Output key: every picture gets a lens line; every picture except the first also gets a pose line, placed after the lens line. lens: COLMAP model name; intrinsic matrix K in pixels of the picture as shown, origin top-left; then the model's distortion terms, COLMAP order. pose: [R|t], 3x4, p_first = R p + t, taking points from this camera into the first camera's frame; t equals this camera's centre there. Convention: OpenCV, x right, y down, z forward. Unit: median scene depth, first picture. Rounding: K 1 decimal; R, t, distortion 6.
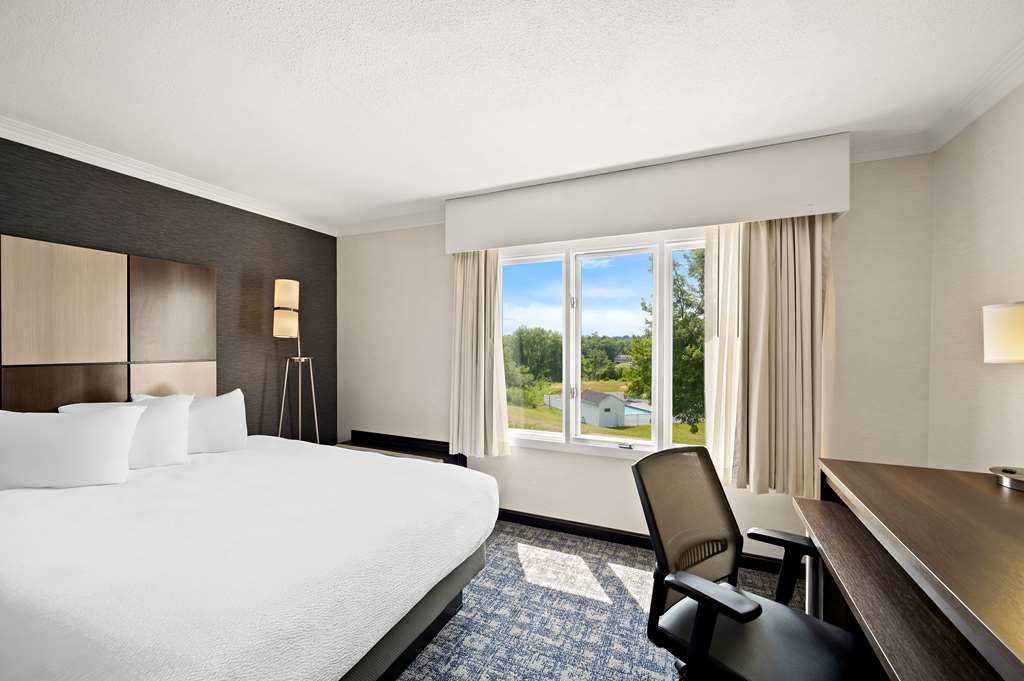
lens RADIAL K [[402.7, 0, 512.0], [0, 402.7, 340.5], [0, 0, 1]] dist [-0.000953, -0.000112]
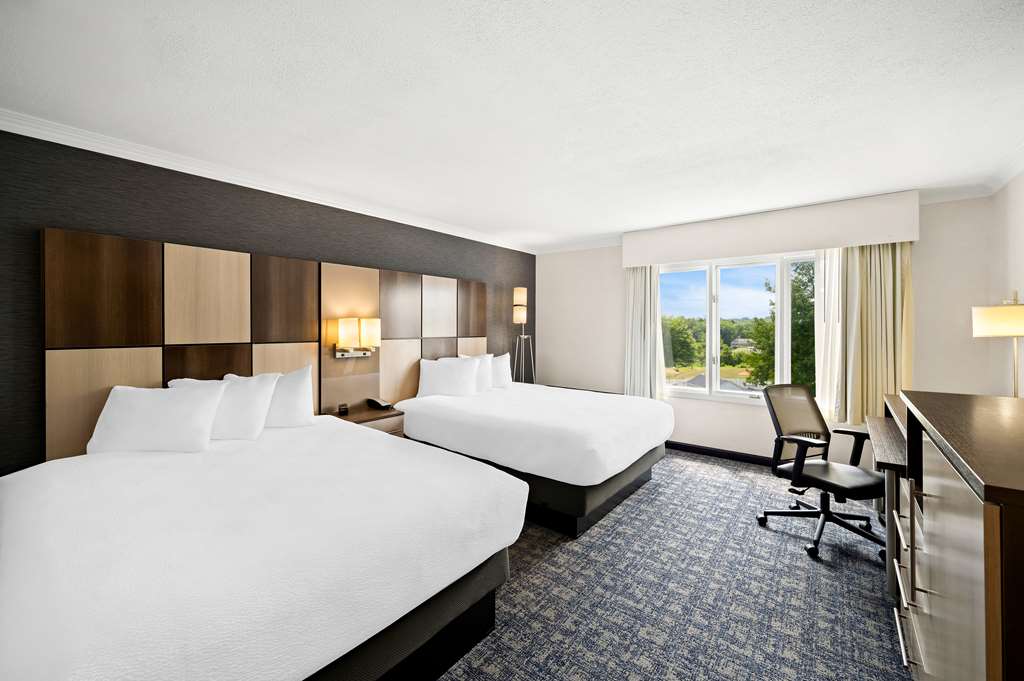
lens RADIAL K [[399.8, 0, 514.5], [0, 399.8, 322.1], [0, 0, 1]] dist [-0.000452, -0.000028]
pose [[0.969351, -0.001525, -0.245675, -0.202464], [0.000919, 0.999996, -0.002580, -0.007585], [0.245678, 0.002275, 0.969349, -0.610599]]
